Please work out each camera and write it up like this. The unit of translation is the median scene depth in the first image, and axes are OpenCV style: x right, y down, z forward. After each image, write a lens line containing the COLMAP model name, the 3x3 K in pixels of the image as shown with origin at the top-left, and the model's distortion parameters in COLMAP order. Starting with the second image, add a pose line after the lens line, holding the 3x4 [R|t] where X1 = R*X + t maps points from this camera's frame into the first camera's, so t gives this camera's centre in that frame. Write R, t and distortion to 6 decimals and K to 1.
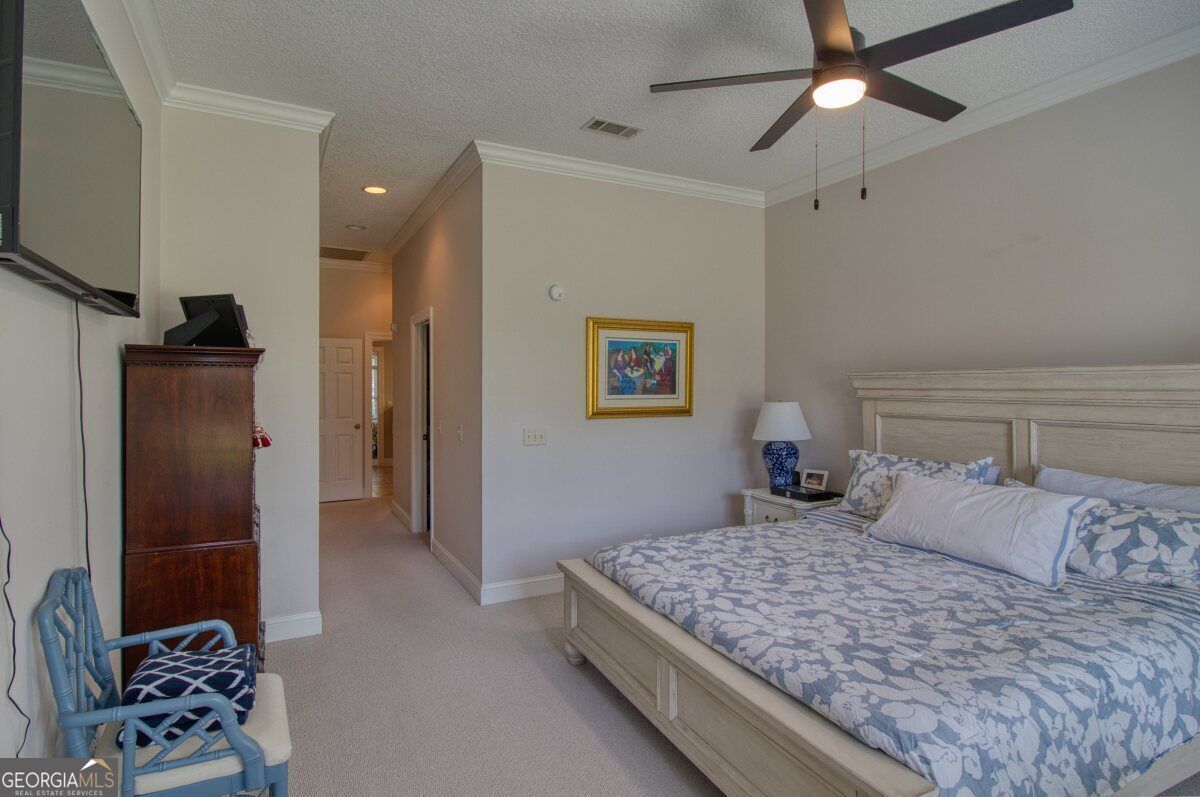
lens RADIAL K [[618.5, 0, 587.8], [0, 618.5, 388.7], [0, 0, 1]] dist [-0.000510, -0.008238]
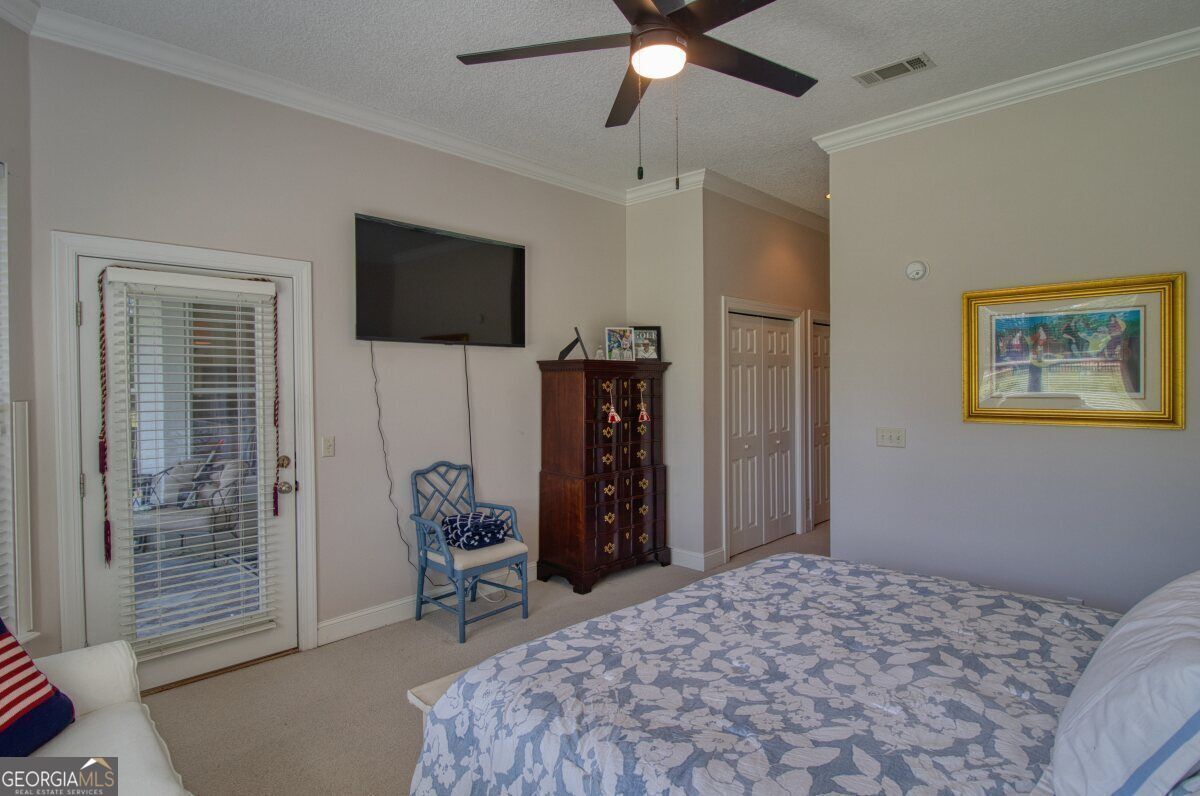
lens RADIAL K [[618.5, 0, 587.8], [0, 618.5, 388.2], [0, 0, 1]] dist [-0.000510, -0.008238]
pose [[0.317687, 0.008059, -0.948161, 1.032931], [0.003917, 0.999944, 0.009811, -0.005814], [0.948188, -0.006831, 0.317638, 0.506170]]
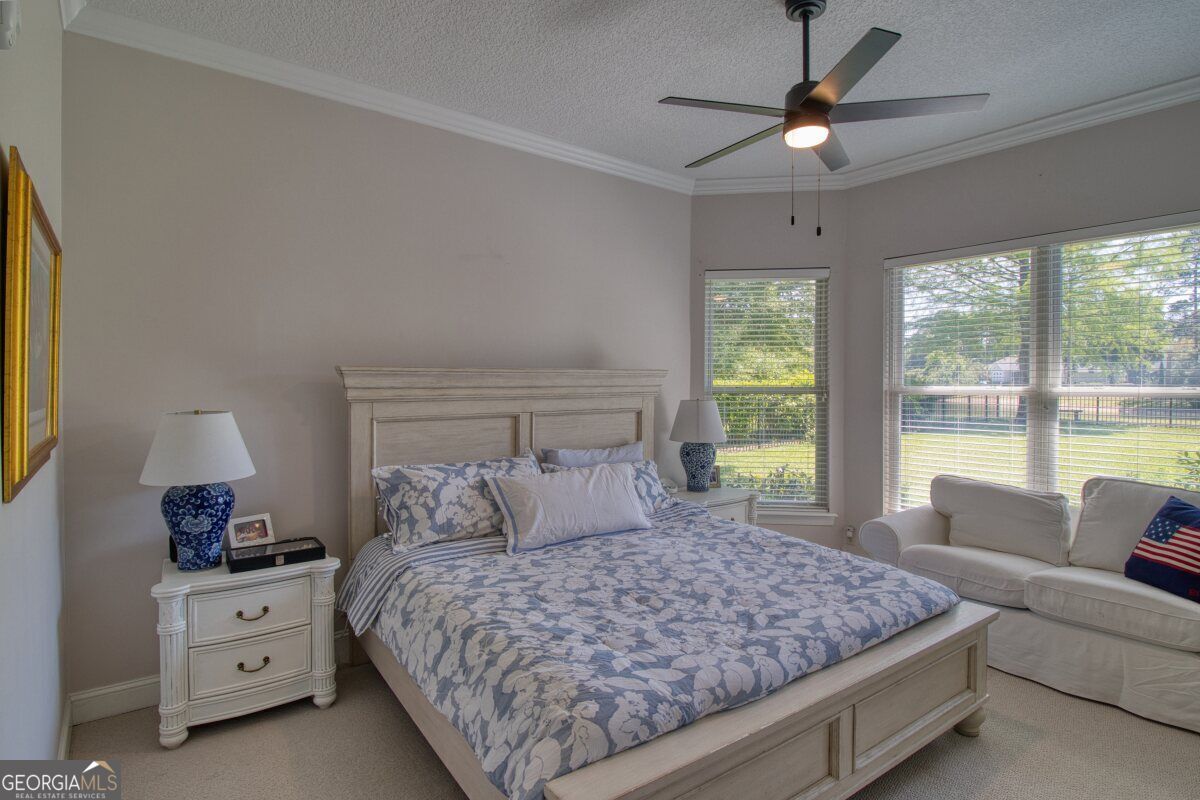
lens RADIAL K [[618.5, 0, 587.8], [0, 618.5, 390.2], [0, 0, 1]] dist [-0.000510, -0.008238]
pose [[-0.190586, -0.010772, 0.981611, -0.568921], [0.007013, 0.999899, 0.012335, -0.007517], [-0.981645, 0.009235, -0.190491, 1.365506]]
